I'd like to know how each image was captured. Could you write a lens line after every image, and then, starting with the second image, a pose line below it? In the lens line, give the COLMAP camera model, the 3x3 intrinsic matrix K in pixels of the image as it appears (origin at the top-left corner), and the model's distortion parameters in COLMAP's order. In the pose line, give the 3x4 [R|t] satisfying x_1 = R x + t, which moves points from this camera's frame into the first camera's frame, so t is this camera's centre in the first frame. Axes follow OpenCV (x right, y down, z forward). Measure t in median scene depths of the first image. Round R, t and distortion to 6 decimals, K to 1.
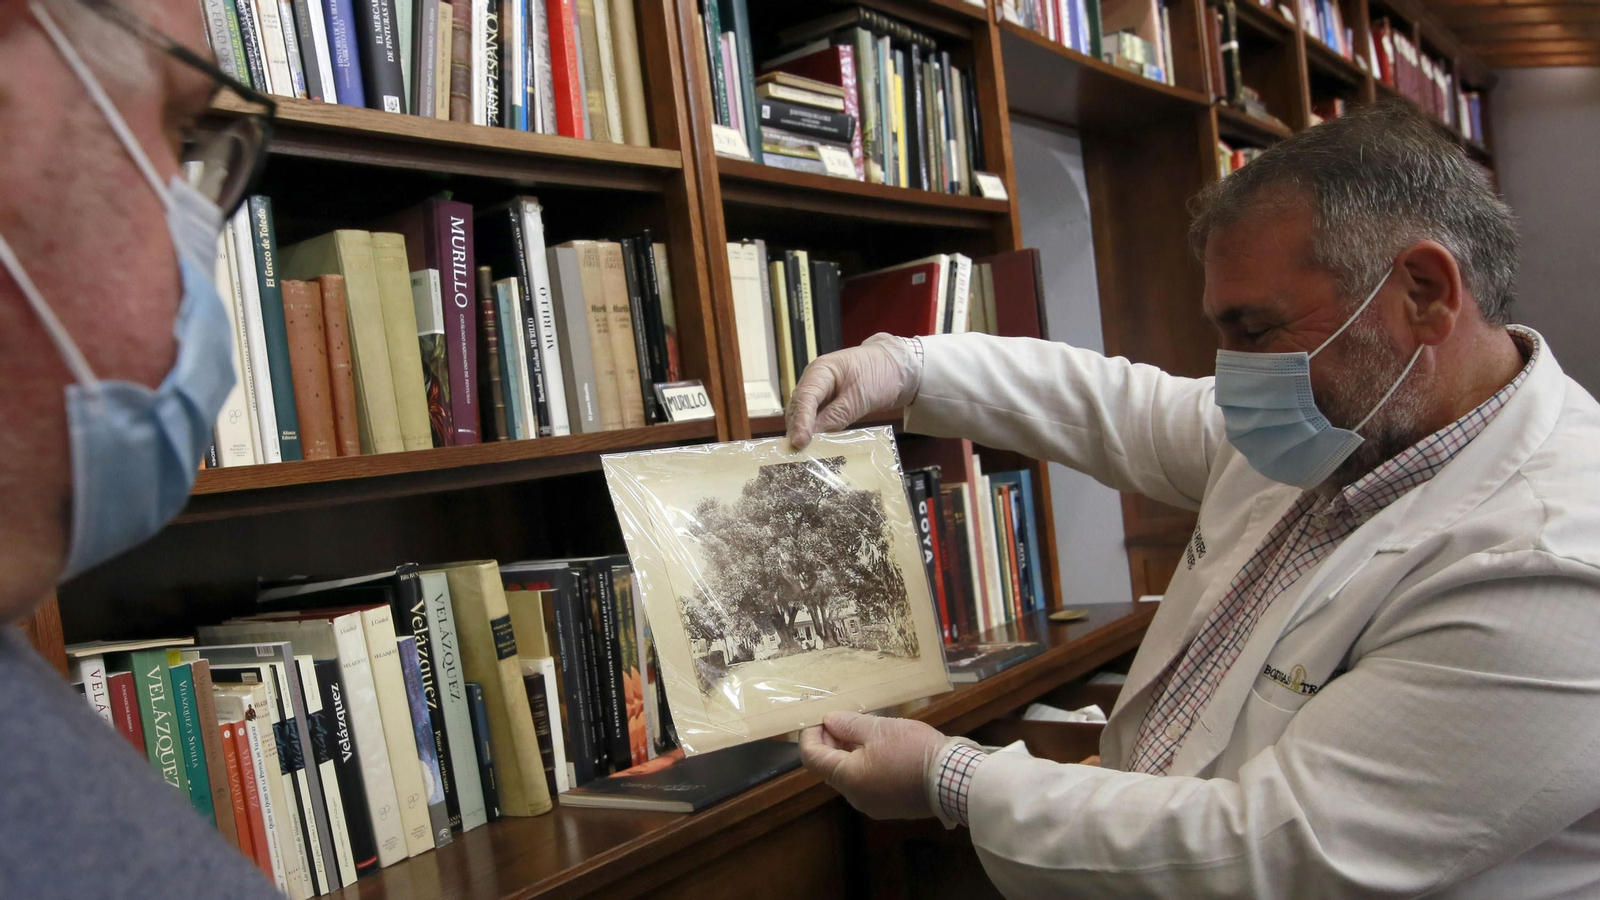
lens RADIAL K [[1364.1, 0, 760.7], [0, 1364.1, 534.4], [0, 0, 1]] dist [-0.007144, 0.000524]
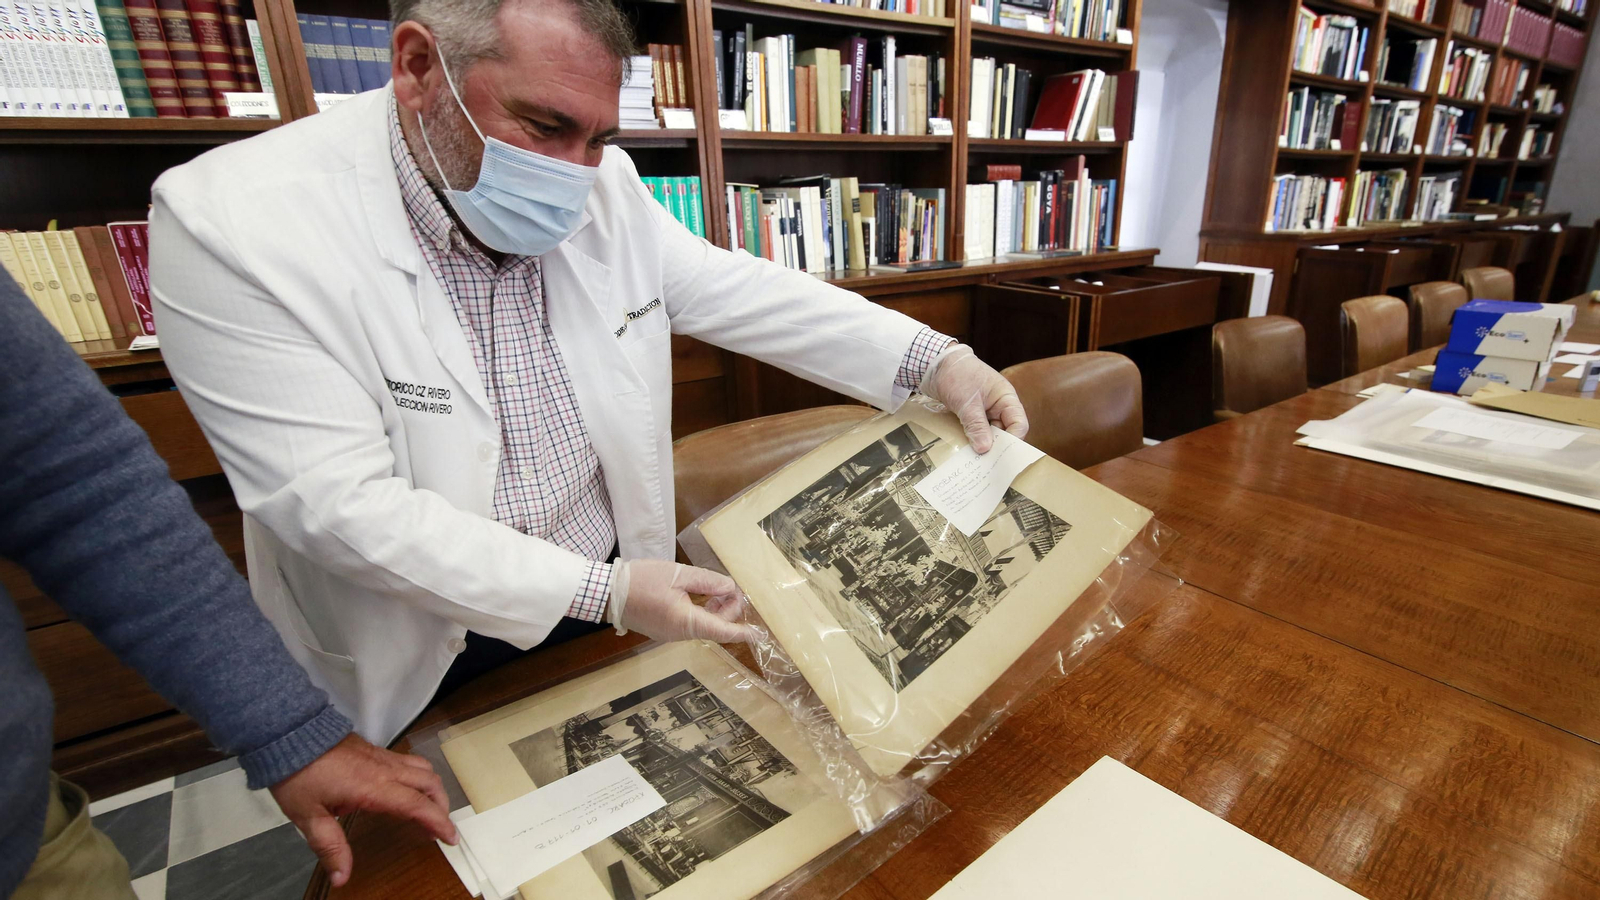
lens RADIAL K [[805.8, 0, 880.2], [0, 805.8, 501.2], [0, 0, 1]] dist [-0.020068, 0.000504]
pose [[0.957407, 0.207907, -0.200368, 0.307905], [-0.128917, 0.928714, 0.347663, 0.052054], [0.258366, -0.307024, 0.915960, -0.697611]]
